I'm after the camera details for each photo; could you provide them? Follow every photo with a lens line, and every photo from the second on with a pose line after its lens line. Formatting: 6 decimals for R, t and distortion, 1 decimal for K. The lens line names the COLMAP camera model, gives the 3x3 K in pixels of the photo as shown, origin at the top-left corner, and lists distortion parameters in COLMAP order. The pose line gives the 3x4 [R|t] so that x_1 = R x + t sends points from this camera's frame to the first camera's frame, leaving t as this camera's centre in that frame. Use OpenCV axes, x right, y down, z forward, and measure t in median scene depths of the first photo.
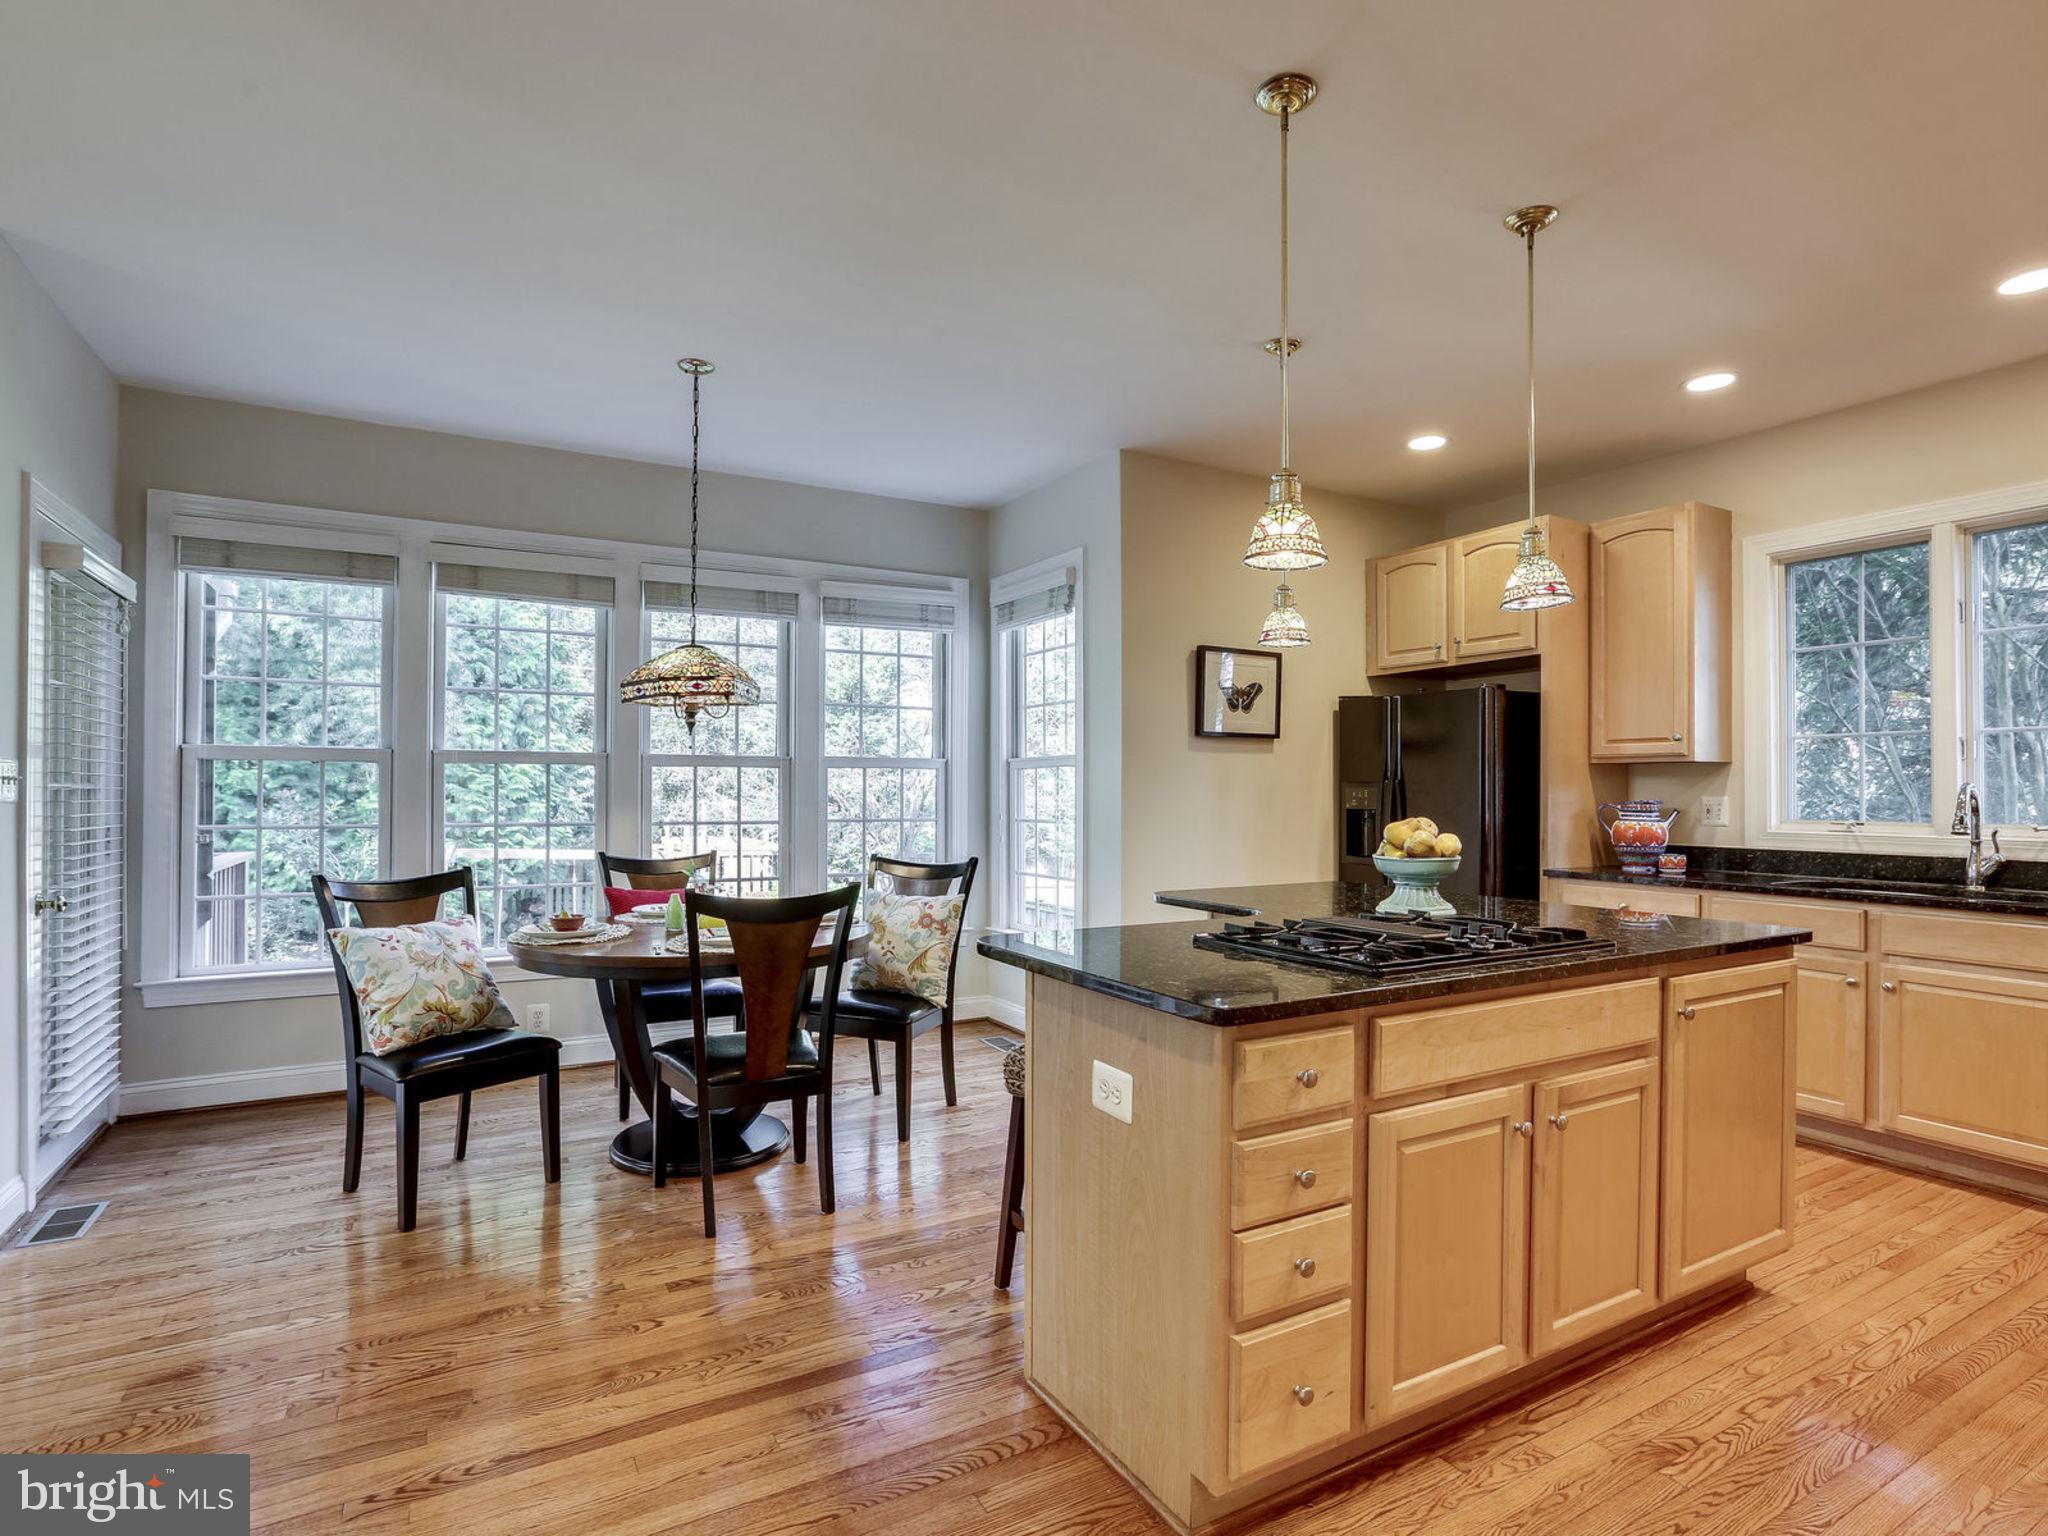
lens RADIAL K [[1020.3, 0, 1026.3], [0, 1020.3, 773.2], [0, 0, 1]] dist [-0.042460, 0.000774]
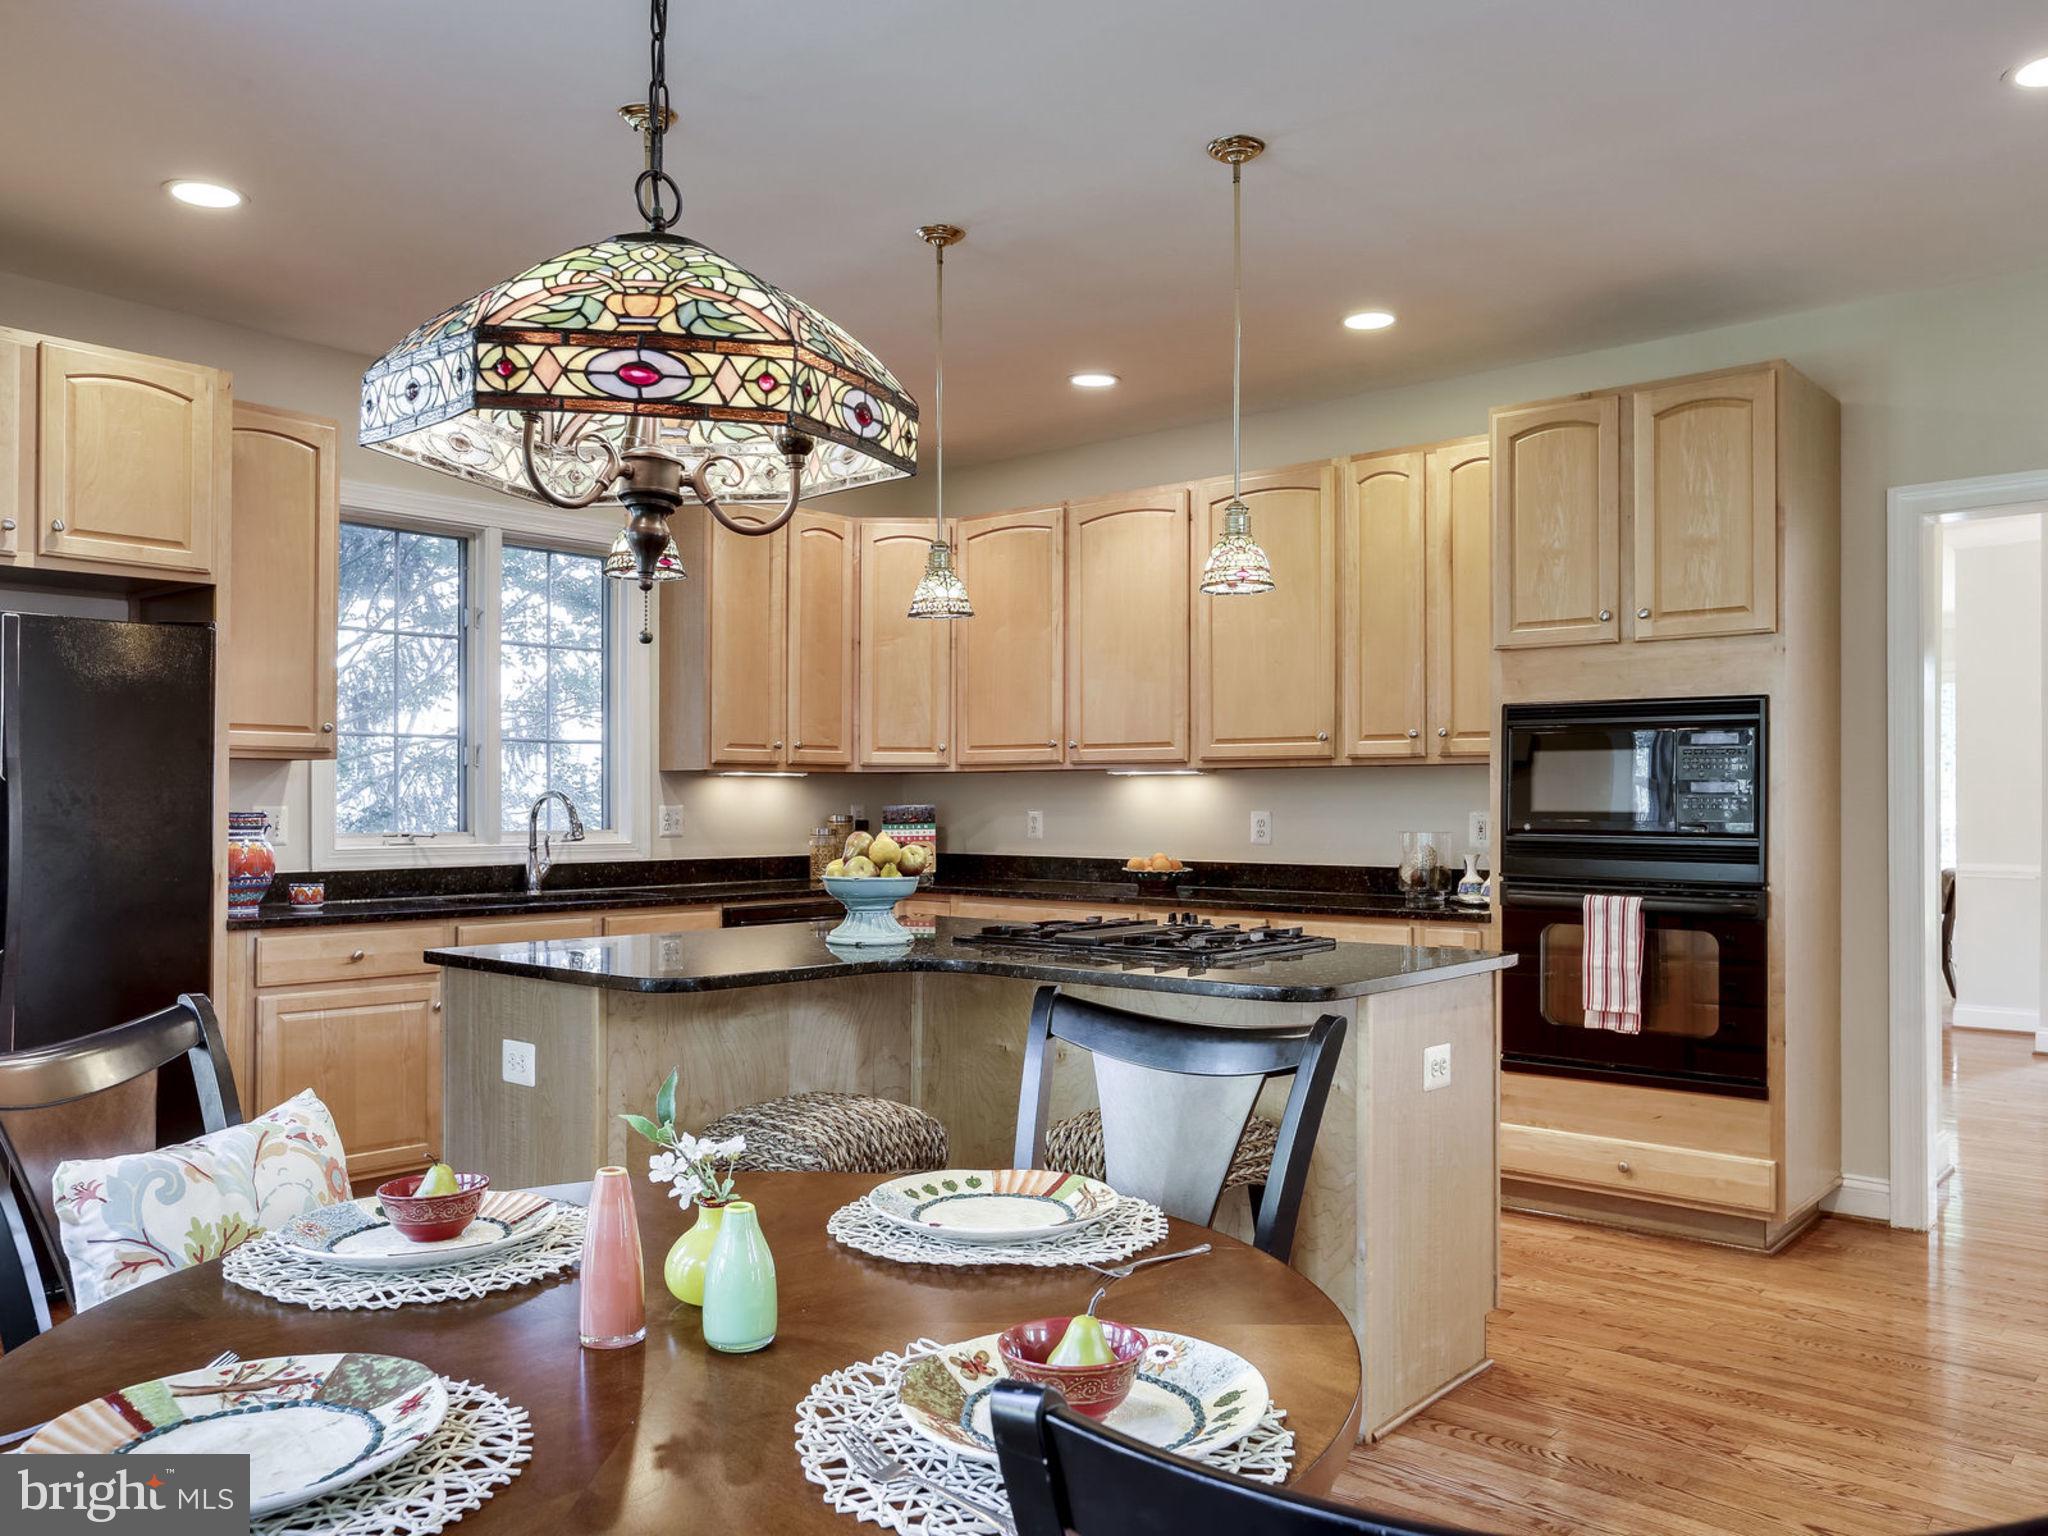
lens RADIAL K [[1549.9, 0, 1025.6], [0, 1549.9, 786.2], [0, 0, 1]] dist [-0.035882, 0.006877]
pose [[-0.334795, 0.004599, 0.942280, -0.569988], [-0.019238, 0.999746, -0.011715, 0.011301], [-0.942095, -0.022050, -0.334621, 0.828221]]
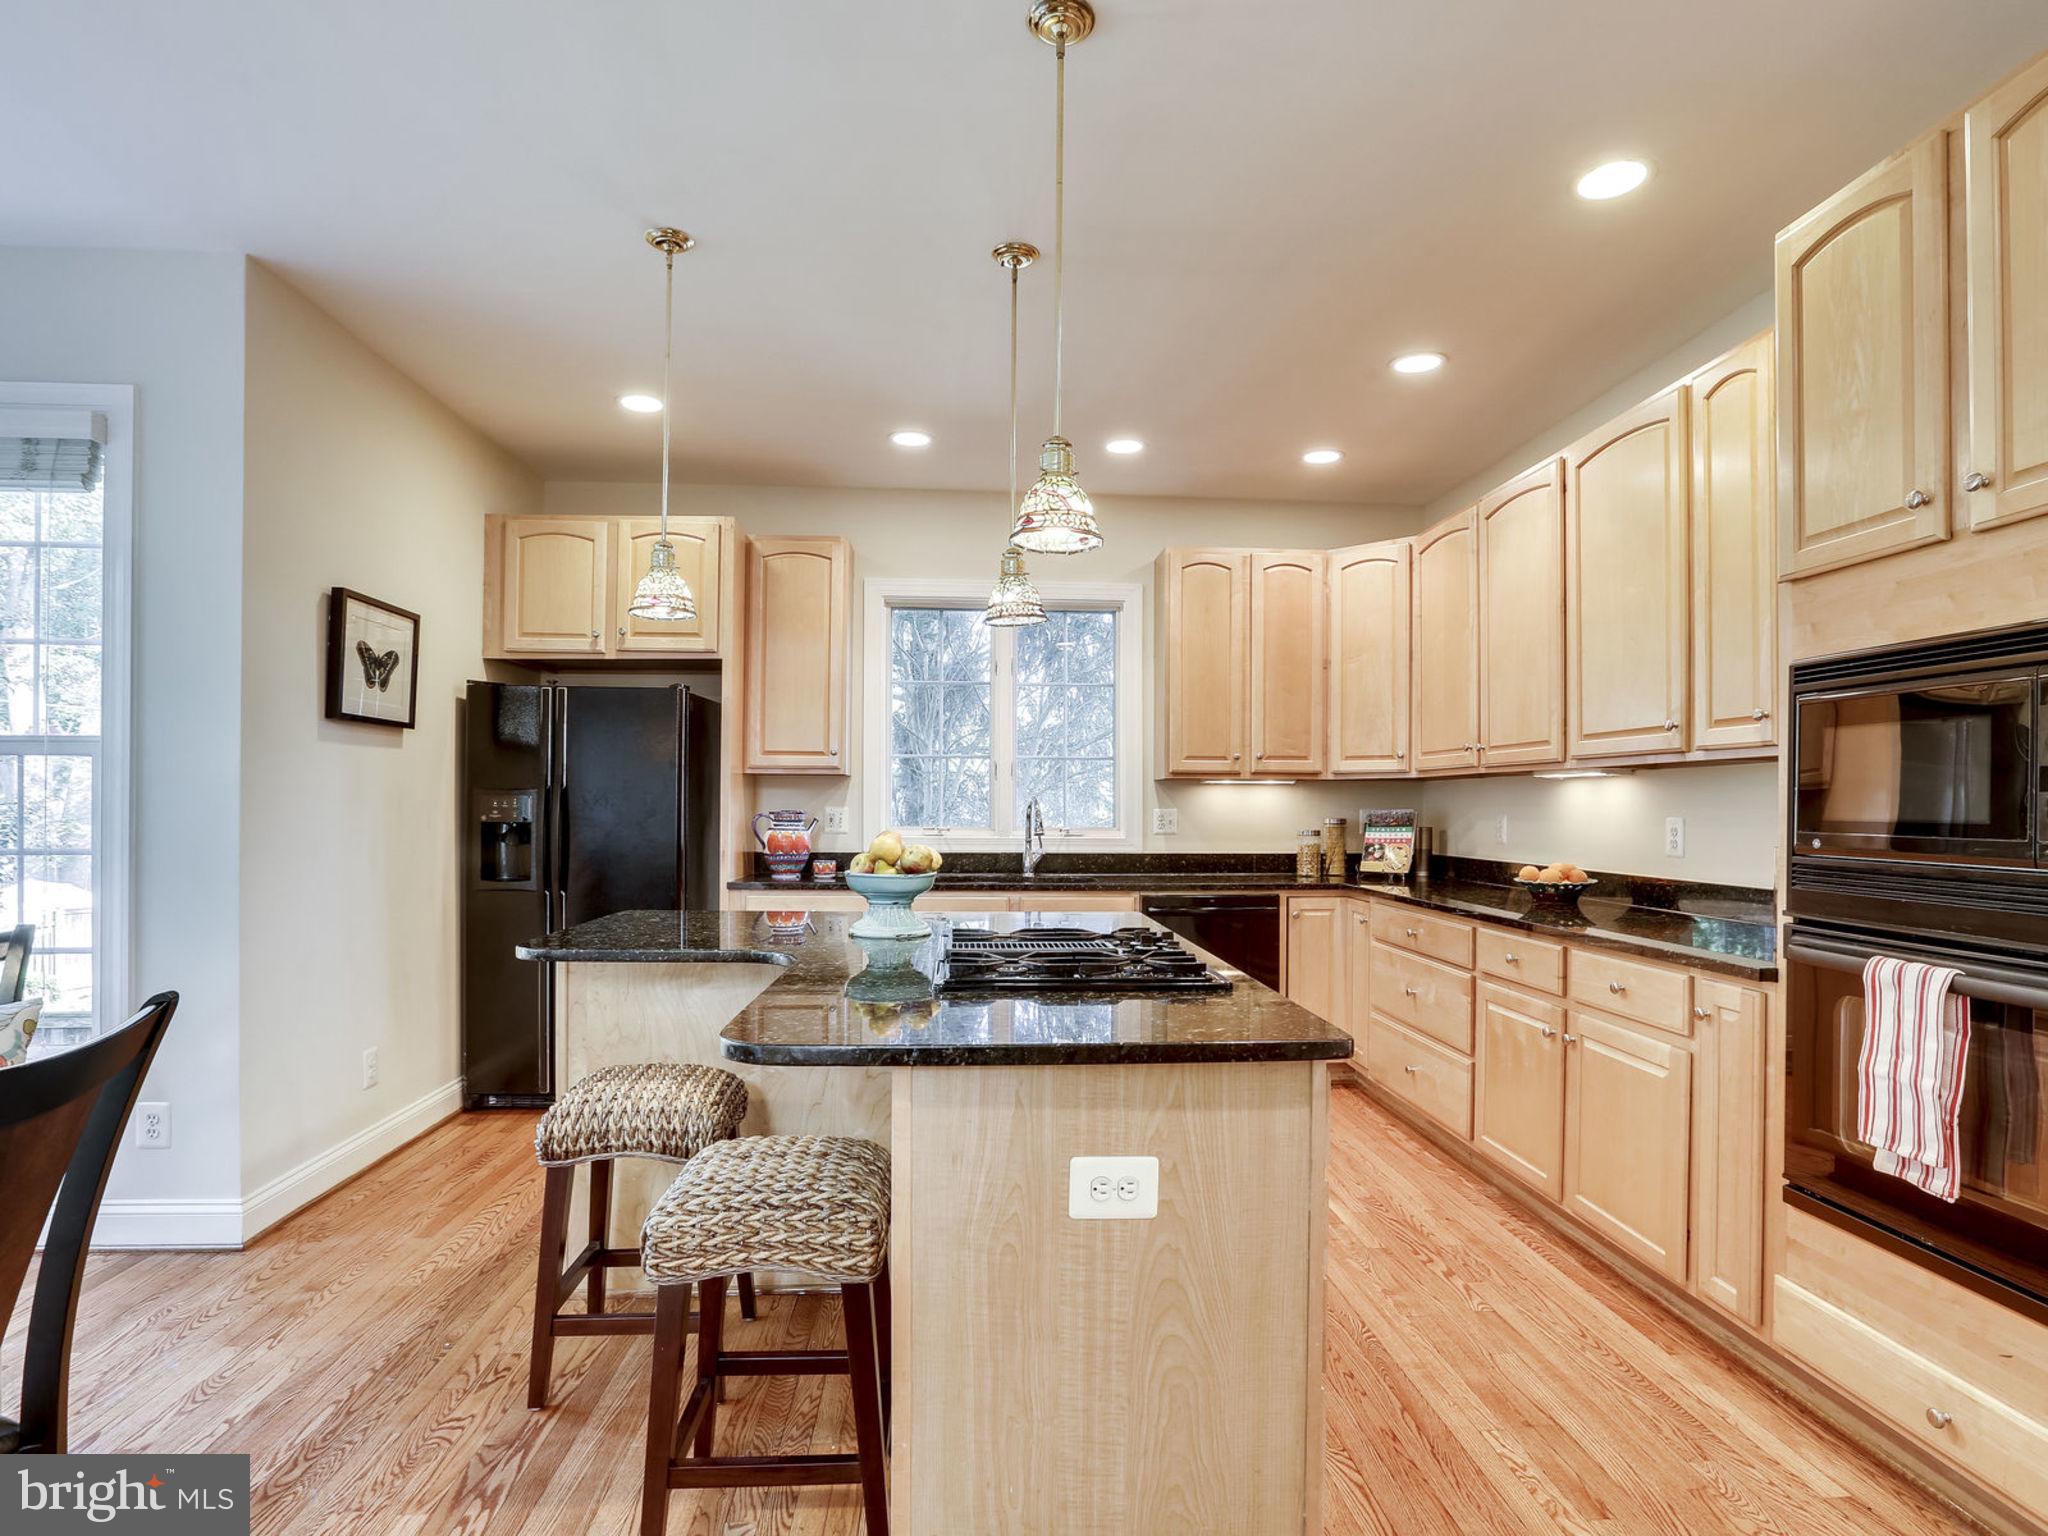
lens RADIAL K [[1071.8, 0, 1019.9], [0, 1071.8, 792.6], [0, 0, 1]] dist [-0.043059, 0.005708]
pose [[0.433211, 0.009107, 0.901246, -0.282727], [-0.019272, 0.999814, -0.000839, 0.004814], [-0.901086, -0.017006, 0.433306, 0.294614]]
